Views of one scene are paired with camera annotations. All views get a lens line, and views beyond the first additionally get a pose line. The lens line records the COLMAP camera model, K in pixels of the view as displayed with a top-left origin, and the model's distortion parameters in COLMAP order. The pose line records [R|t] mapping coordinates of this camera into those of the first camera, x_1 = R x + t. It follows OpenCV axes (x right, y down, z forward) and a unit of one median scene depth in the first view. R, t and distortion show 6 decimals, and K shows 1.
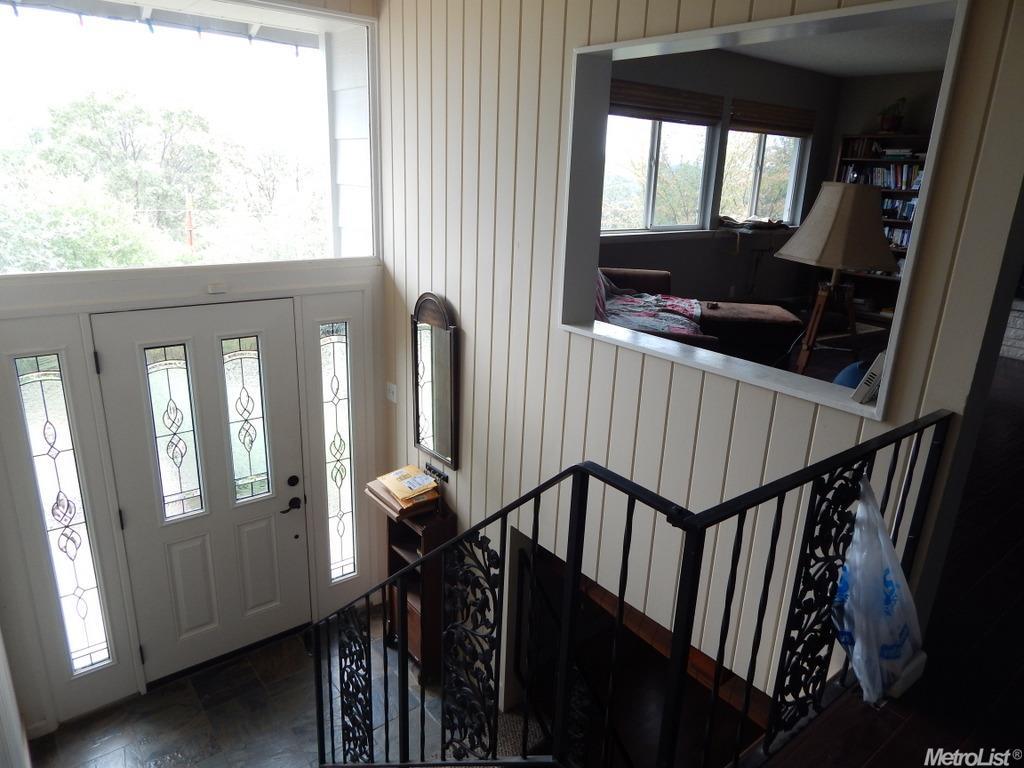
lens RADIAL K [[675.8, 0, 510.8], [0, 675.8, 383.5], [0, 0, 1]] dist [-0.023029, -0.001394]
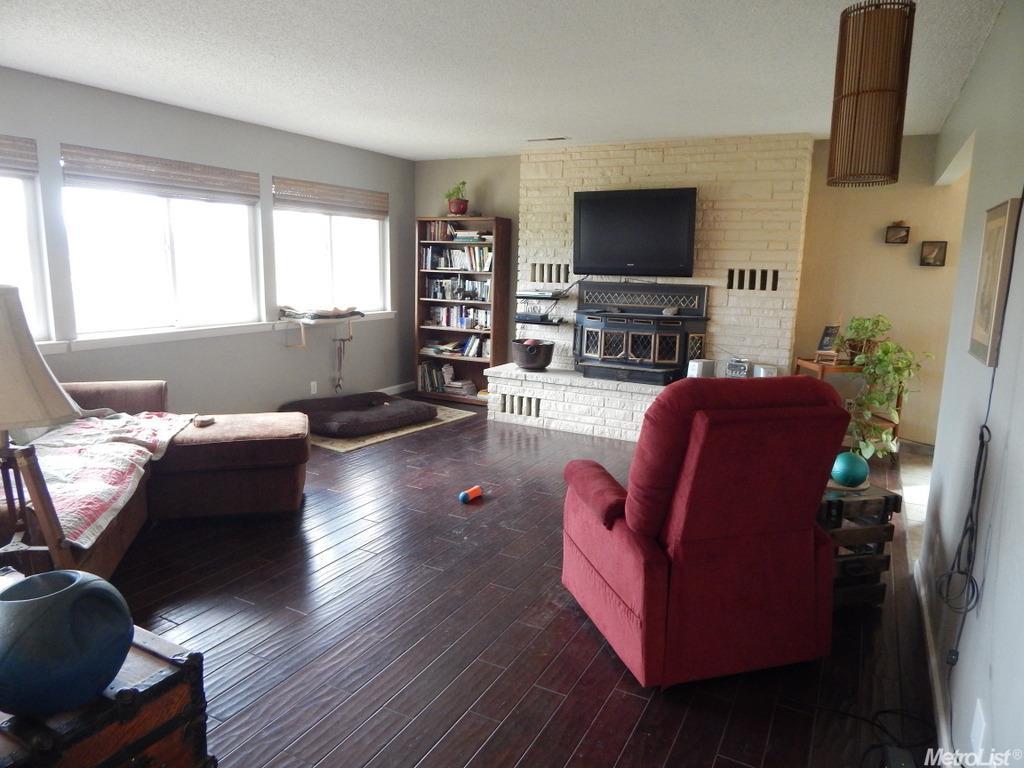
lens RADIAL K [[675.8, 0, 511.9], [0, 675.8, 384.3], [0, 0, 1]] dist [-0.023029, -0.001394]
pose [[0.909527, -0.083531, 0.407165, 0.217167], [0.130500, 0.987452, -0.088933, -0.029611], [-0.394627, 0.134022, 0.909014, 0.094906]]
